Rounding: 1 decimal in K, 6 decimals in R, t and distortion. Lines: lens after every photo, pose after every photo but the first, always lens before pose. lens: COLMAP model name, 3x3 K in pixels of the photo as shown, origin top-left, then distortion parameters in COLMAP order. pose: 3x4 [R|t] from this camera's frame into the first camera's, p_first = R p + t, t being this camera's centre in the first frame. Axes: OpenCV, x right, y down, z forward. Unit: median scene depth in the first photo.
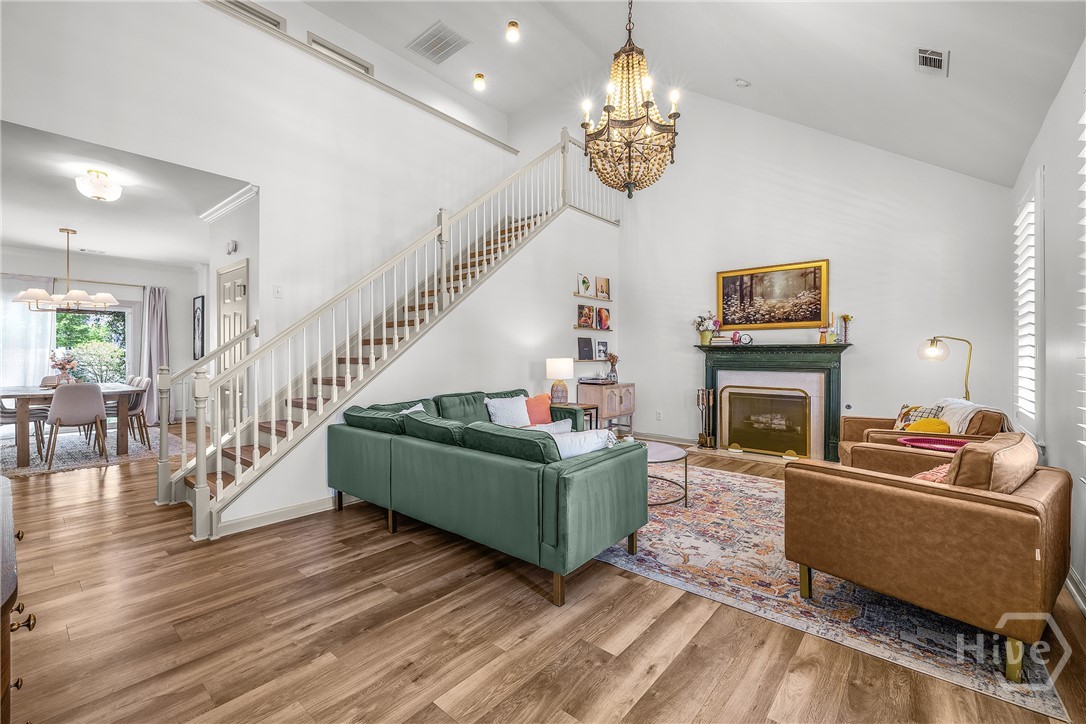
lens RADIAL K [[465.3, 0, 543.3], [0, 465.3, 346.8], [0, 0, 1]] dist [-0.002369, -0.000077]
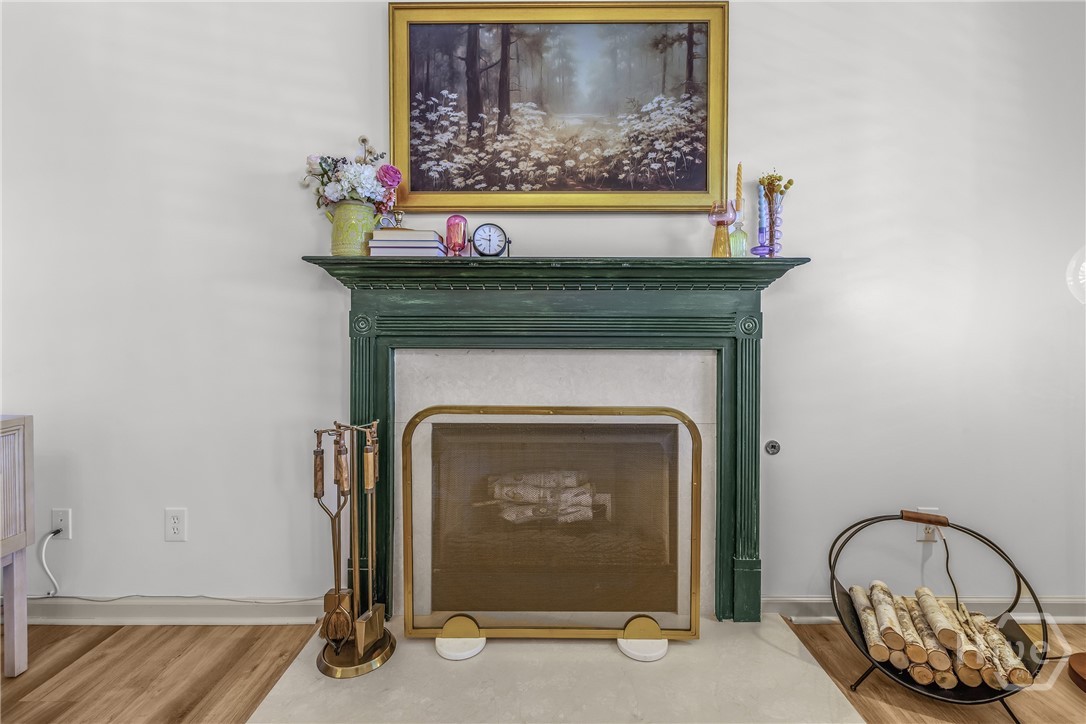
lens RADIAL K [[465.3, 0, 543.3], [0, 465.3, 346.8], [0, 0, 1]] dist [-0.002369, -0.000077]
pose [[0.770967, -0.021509, 0.636511, 0.276752], [-0.010300, 0.998878, 0.046229, 0.036595], [-0.636792, -0.042197, 0.769881, 0.756636]]
